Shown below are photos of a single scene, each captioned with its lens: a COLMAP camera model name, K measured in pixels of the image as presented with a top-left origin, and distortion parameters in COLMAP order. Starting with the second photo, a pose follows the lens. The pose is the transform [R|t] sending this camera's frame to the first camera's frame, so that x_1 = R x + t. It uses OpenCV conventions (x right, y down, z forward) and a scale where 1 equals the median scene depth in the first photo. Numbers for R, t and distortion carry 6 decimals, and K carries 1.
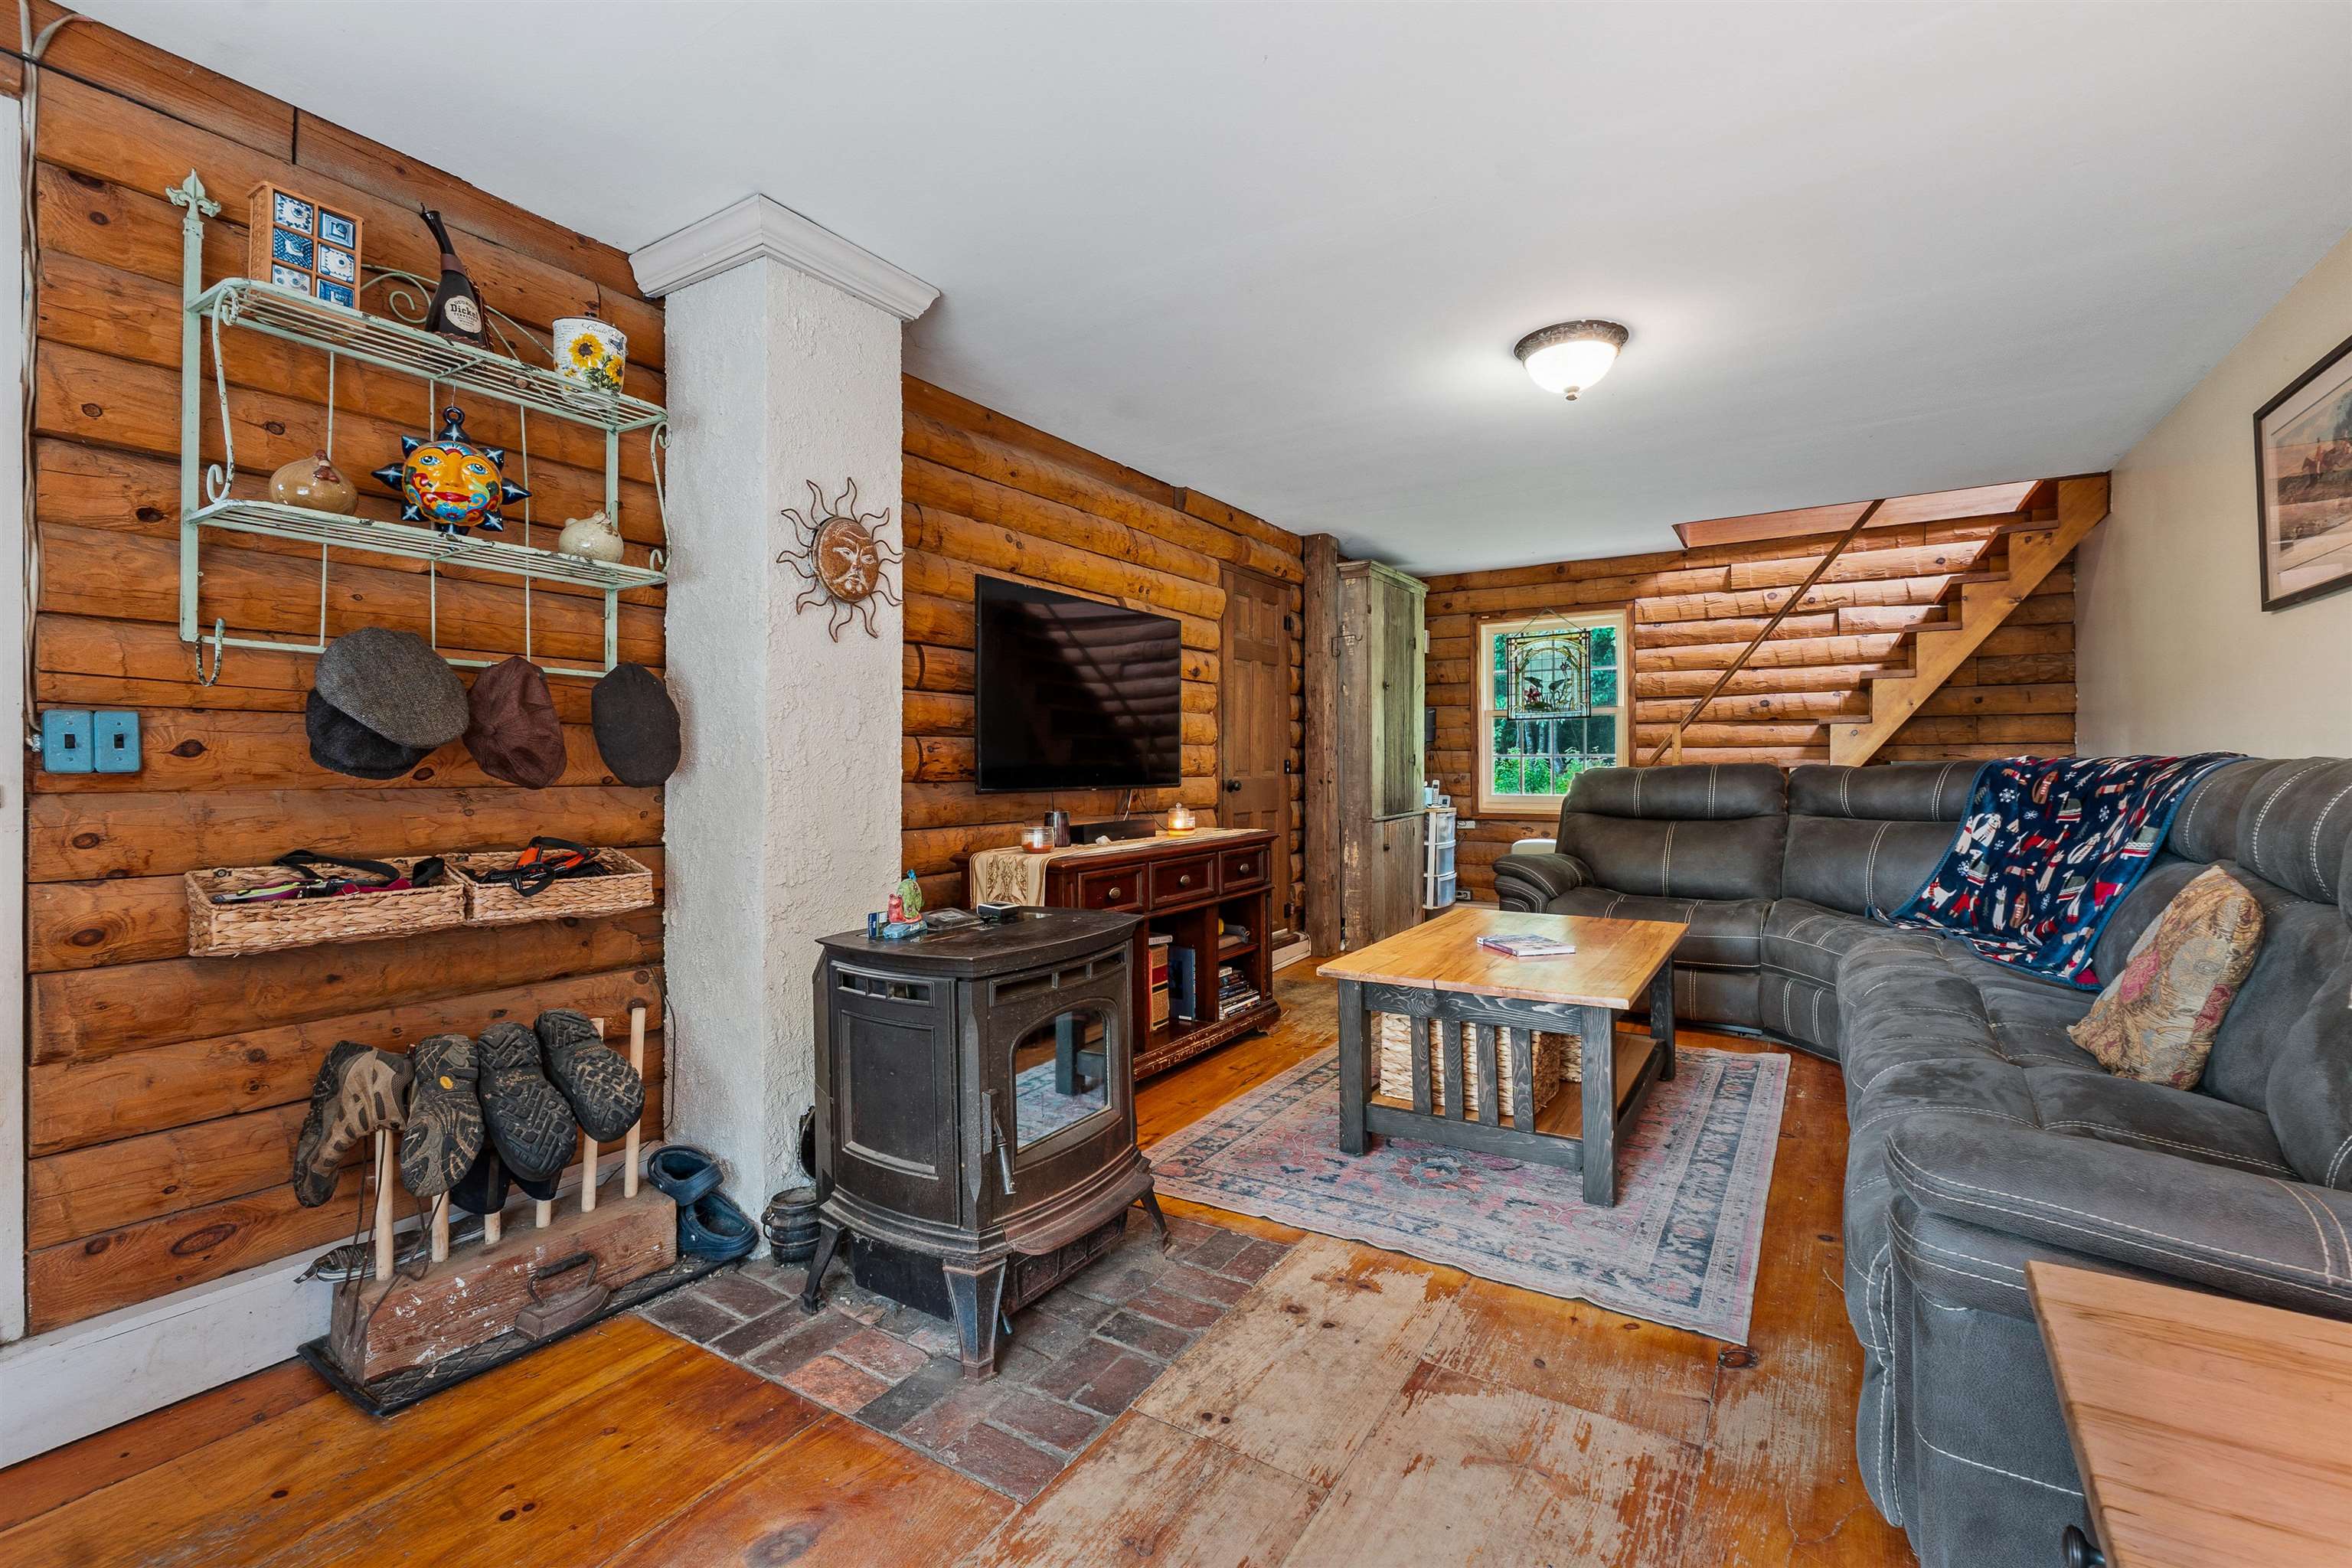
lens RADIAL K [[998.6, 0, 1174.8], [0, 998.6, 759.5], [0, 0, 1]] dist [-0.011941, 0.000463]
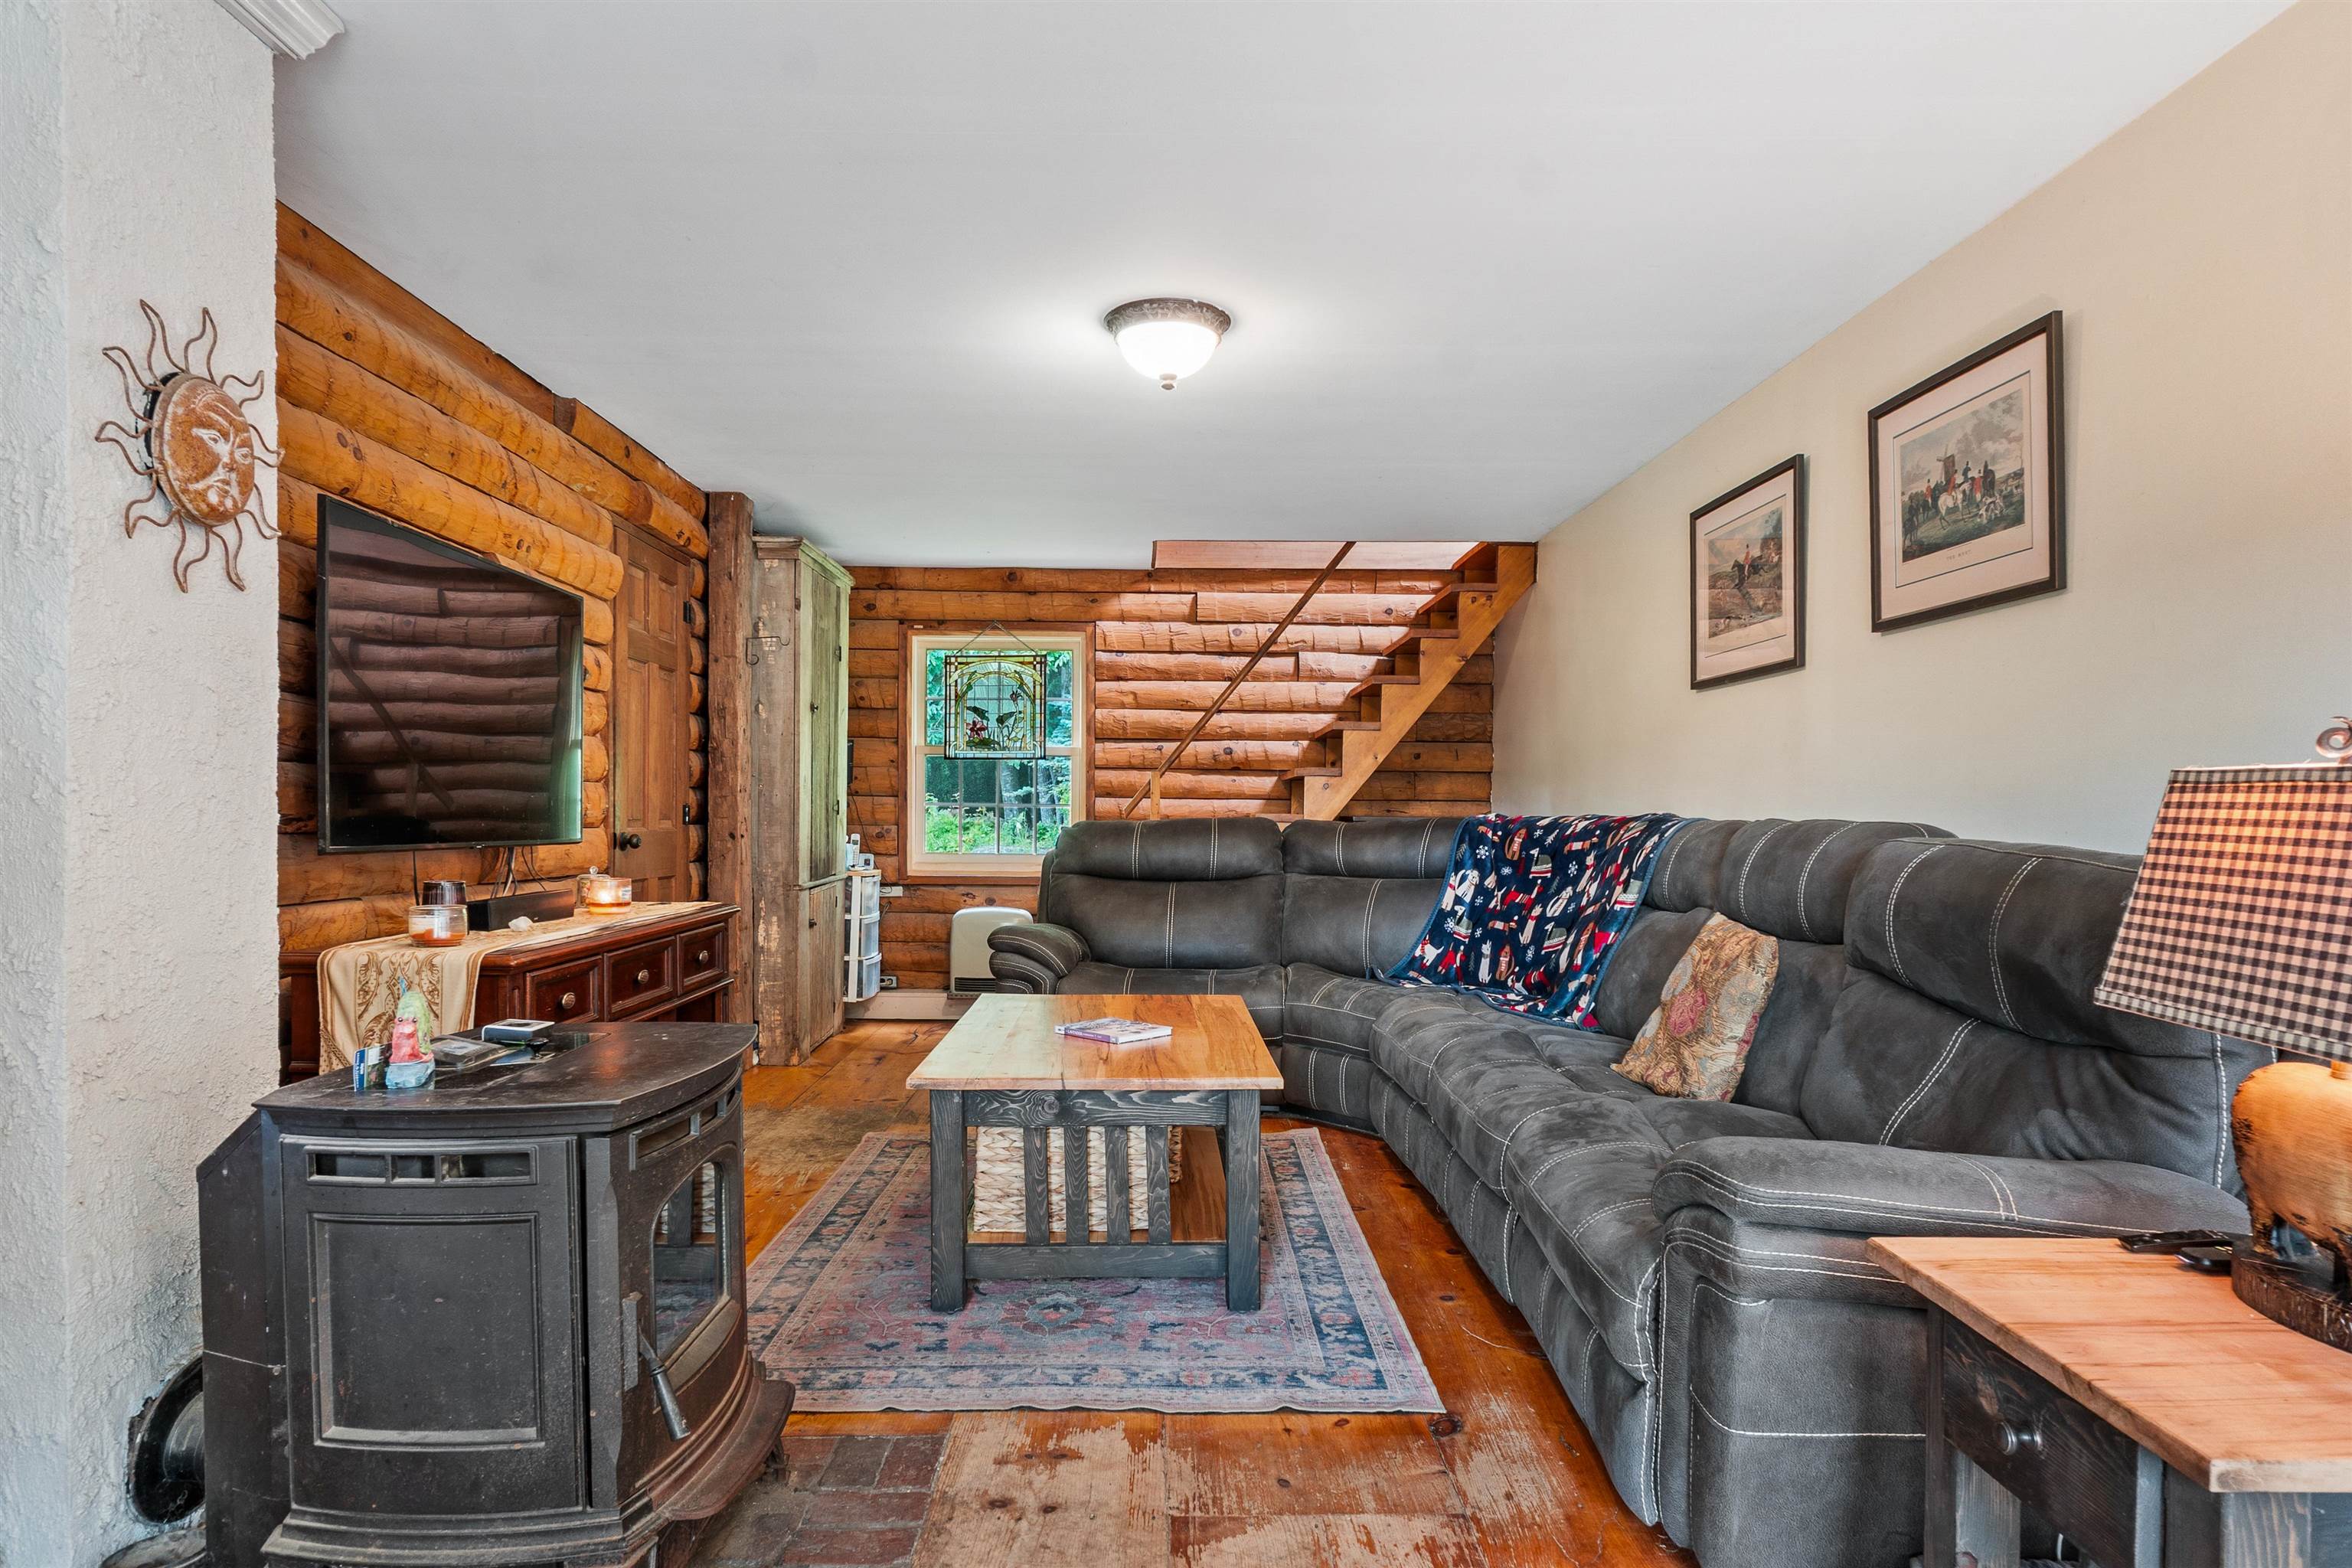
lens RADIAL K [[1326.4, 0, 1162.4], [0, 1326.4, 843.6], [0, 0, 1]] dist [-0.005965, -0.000260]
pose [[0.840135, 0.000141, 0.542378, -0.240106], [-0.015283, 0.999609, 0.023413, 0.000805], [-0.542162, -0.027959, 0.839809, 0.041649]]
